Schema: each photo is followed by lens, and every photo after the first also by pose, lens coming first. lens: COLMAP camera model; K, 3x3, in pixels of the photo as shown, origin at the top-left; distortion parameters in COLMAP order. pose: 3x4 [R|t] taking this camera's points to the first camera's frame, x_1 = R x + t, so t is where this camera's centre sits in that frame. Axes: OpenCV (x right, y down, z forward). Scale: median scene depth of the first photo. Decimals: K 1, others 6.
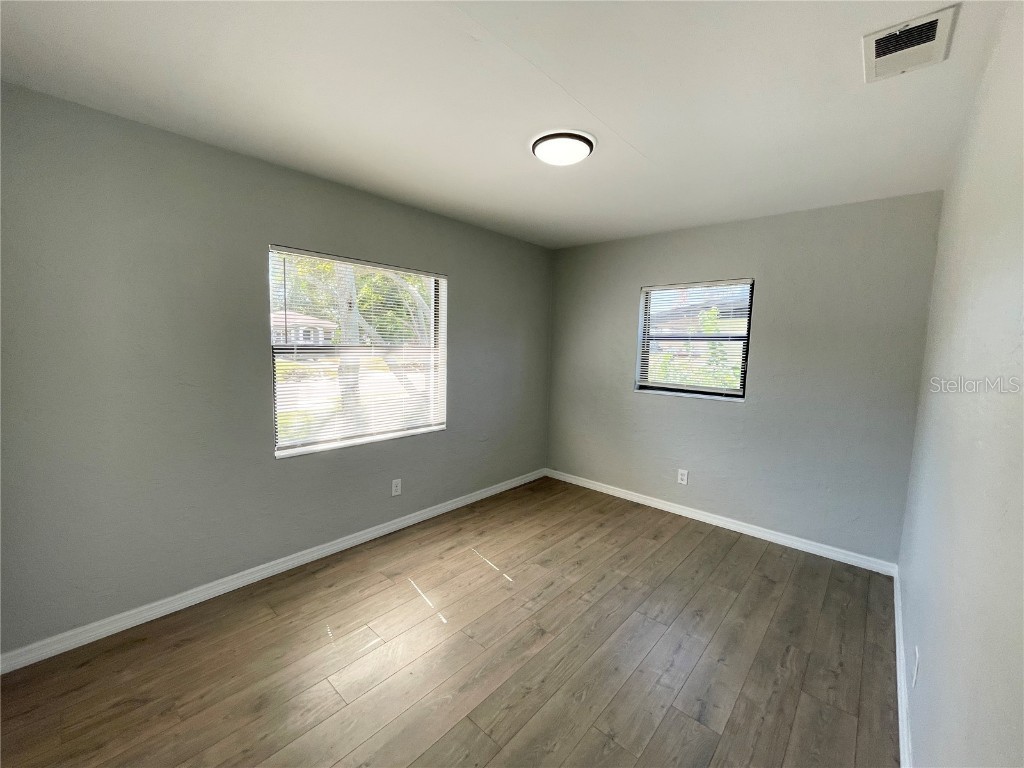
lens RADIAL K [[415.5, 0, 509.9], [0, 415.5, 385.8], [0, 0, 1]] dist [-0.003190, -0.000656]
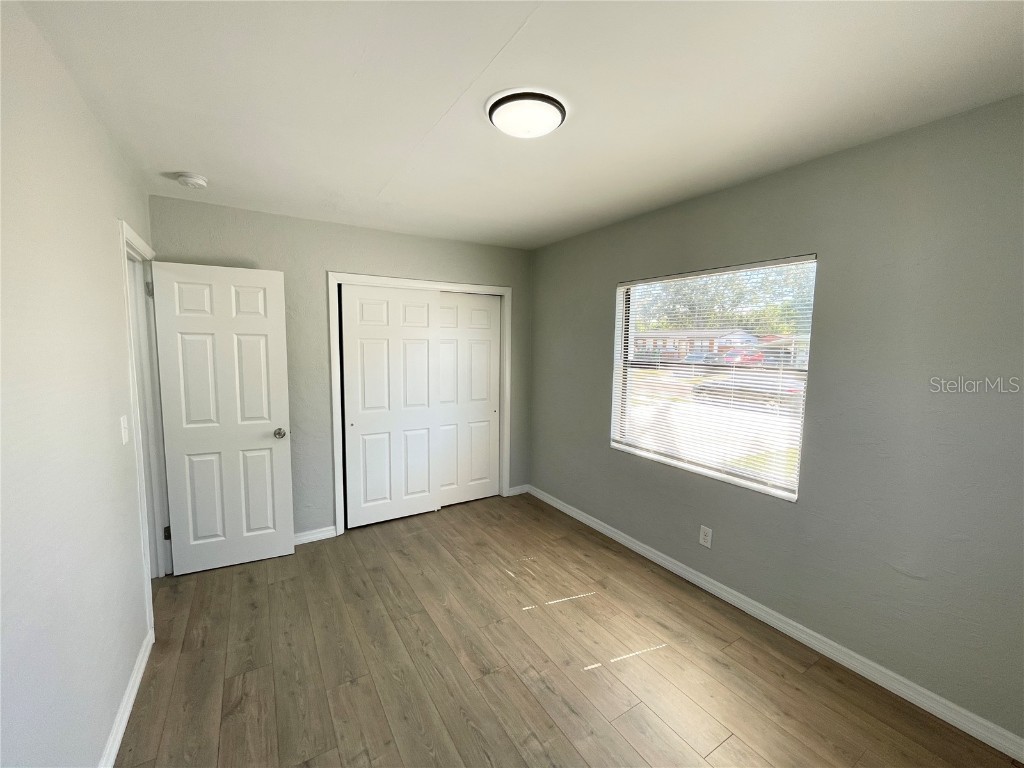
lens RADIAL K [[415.5, 0, 510.7], [0, 415.5, 385.7], [0, 0, 1]] dist [-0.003190, -0.000656]
pose [[-0.280659, 0.065396, -0.957577, 0.752997], [-0.121083, 0.987293, 0.102913, -0.109562], [0.952140, 0.144829, -0.269174, 1.016626]]
